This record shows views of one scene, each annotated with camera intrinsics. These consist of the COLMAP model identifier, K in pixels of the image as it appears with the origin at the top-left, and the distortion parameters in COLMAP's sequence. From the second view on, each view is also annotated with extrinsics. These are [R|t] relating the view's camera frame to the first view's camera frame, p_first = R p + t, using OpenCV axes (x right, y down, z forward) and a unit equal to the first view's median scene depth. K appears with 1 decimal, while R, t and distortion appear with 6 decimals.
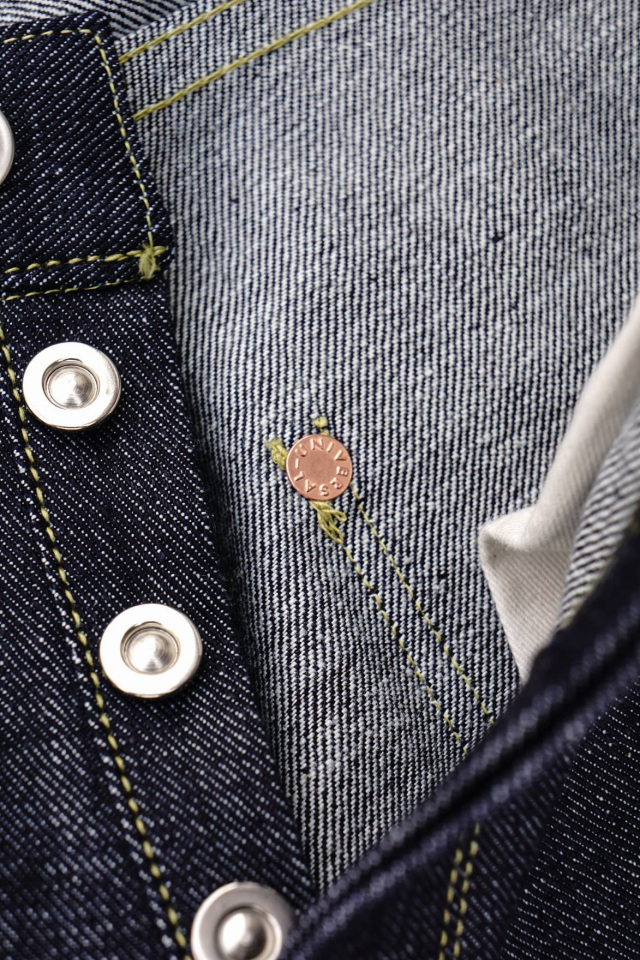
lens RADIAL K [[3103.6, 0, 320.0], [0, 3103.6, 480.0], [0, 0, 1]] dist [0.133192, 1.396610]
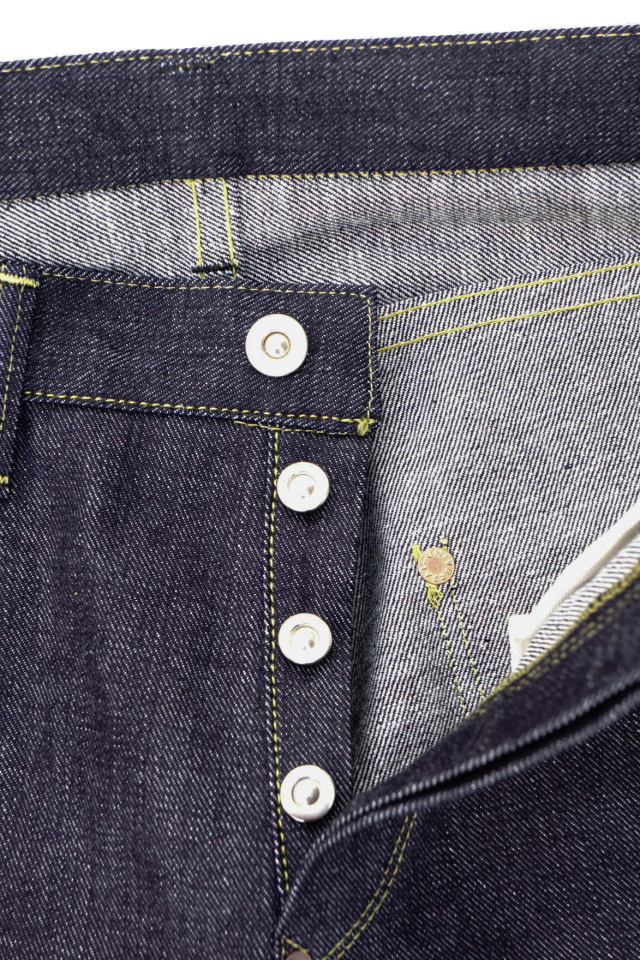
lens RADIAL K [[3103.6, 0, 320.0], [0, 3103.6, 480.0], [0, 0, 1]] dist [0.133192, 1.396610]
pose [[0.959998, 0.260954, -0.101520, 0.105888], [-0.257826, 0.965232, 0.043038, -0.113046], [0.109222, -0.015142, 0.993902, -0.818701]]
